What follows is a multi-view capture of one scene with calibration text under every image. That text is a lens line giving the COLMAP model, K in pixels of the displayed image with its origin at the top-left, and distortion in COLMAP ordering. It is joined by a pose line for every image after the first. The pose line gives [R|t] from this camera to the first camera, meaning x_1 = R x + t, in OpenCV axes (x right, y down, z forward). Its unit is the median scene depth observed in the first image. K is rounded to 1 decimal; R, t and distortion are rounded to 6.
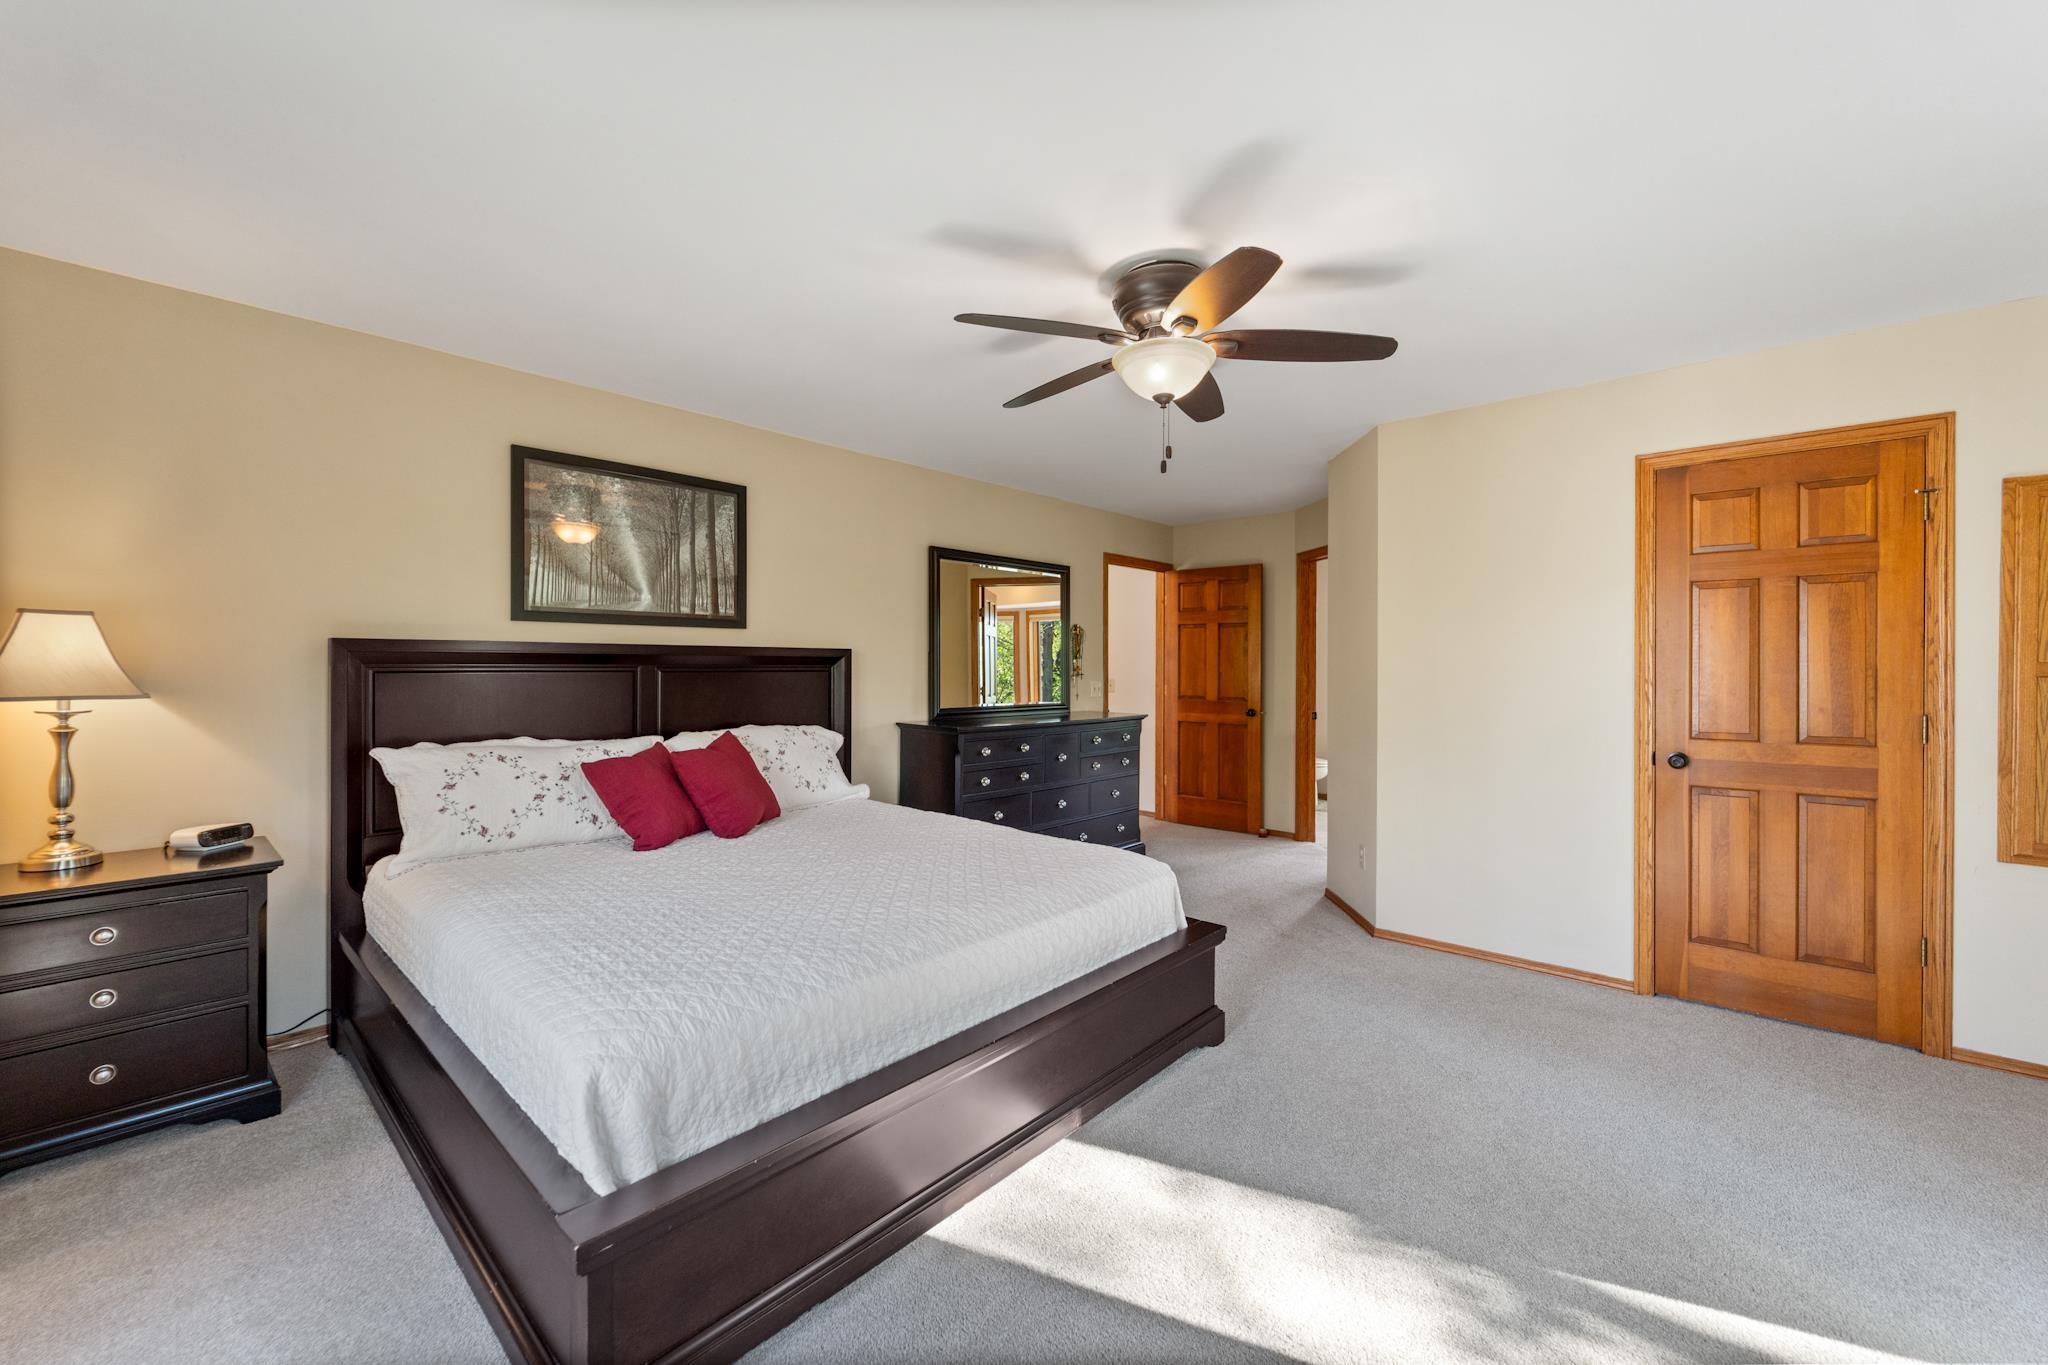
lens RADIAL K [[820.6, 0, 1029.6], [0, 820.6, 663.5], [0, 0, 1]] dist [-0.000656, -0.000119]
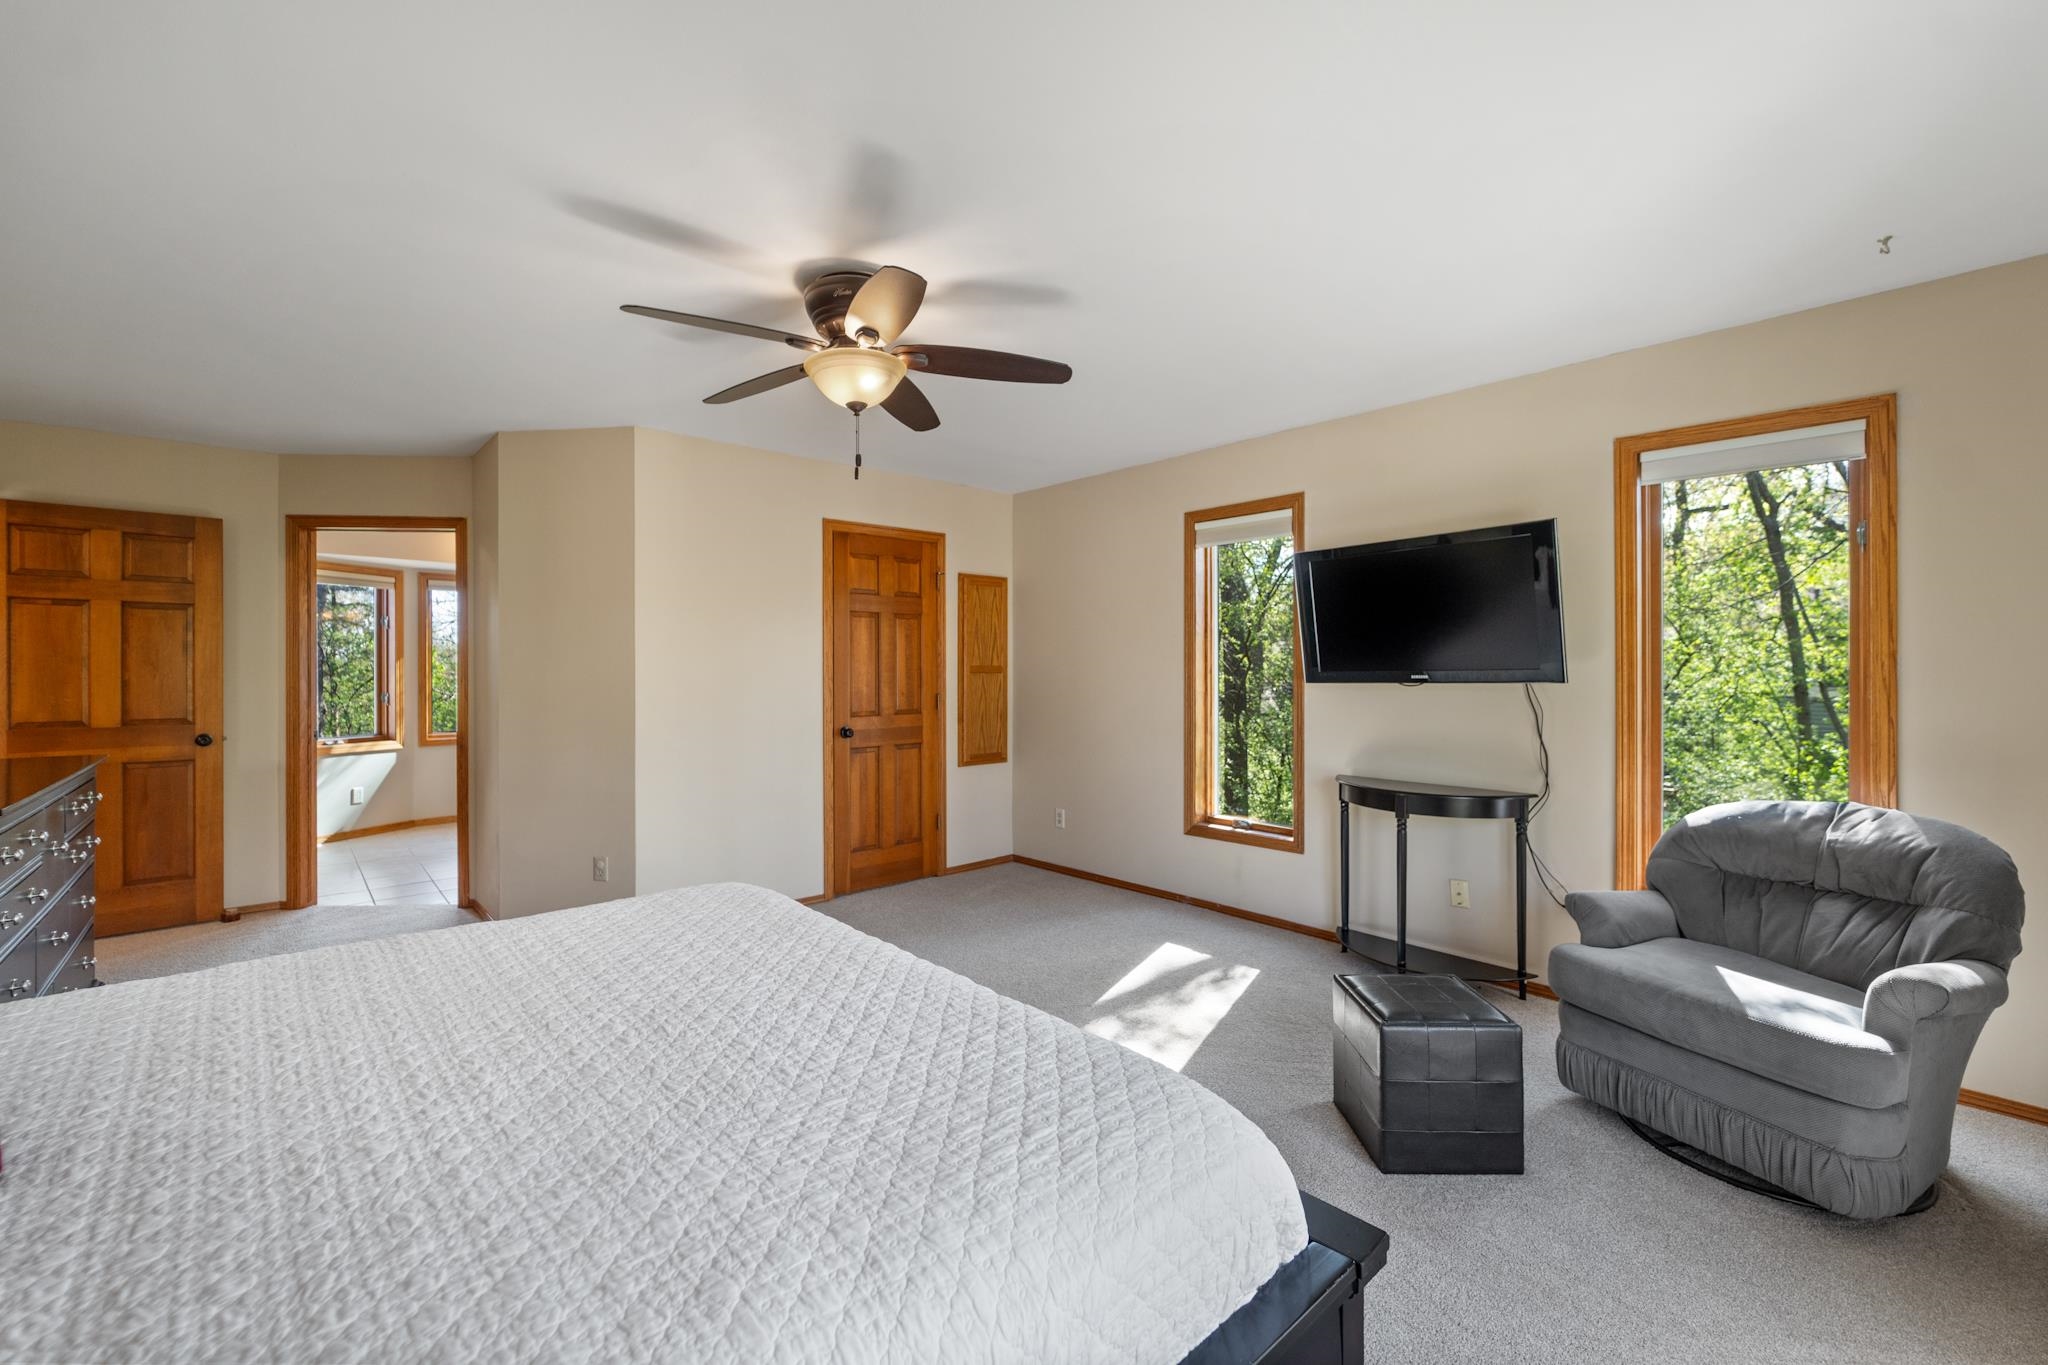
lens RADIAL K [[820.6, 0, 1029.6], [0, 820.6, 663.5], [0, 0, 1]] dist [-0.000656, -0.000119]
pose [[0.099647, 0.002559, 0.995020, -0.670975], [0.000071, 0.999997, -0.002579, -0.001178], [-0.995023, 0.000328, 0.099646, 0.556349]]
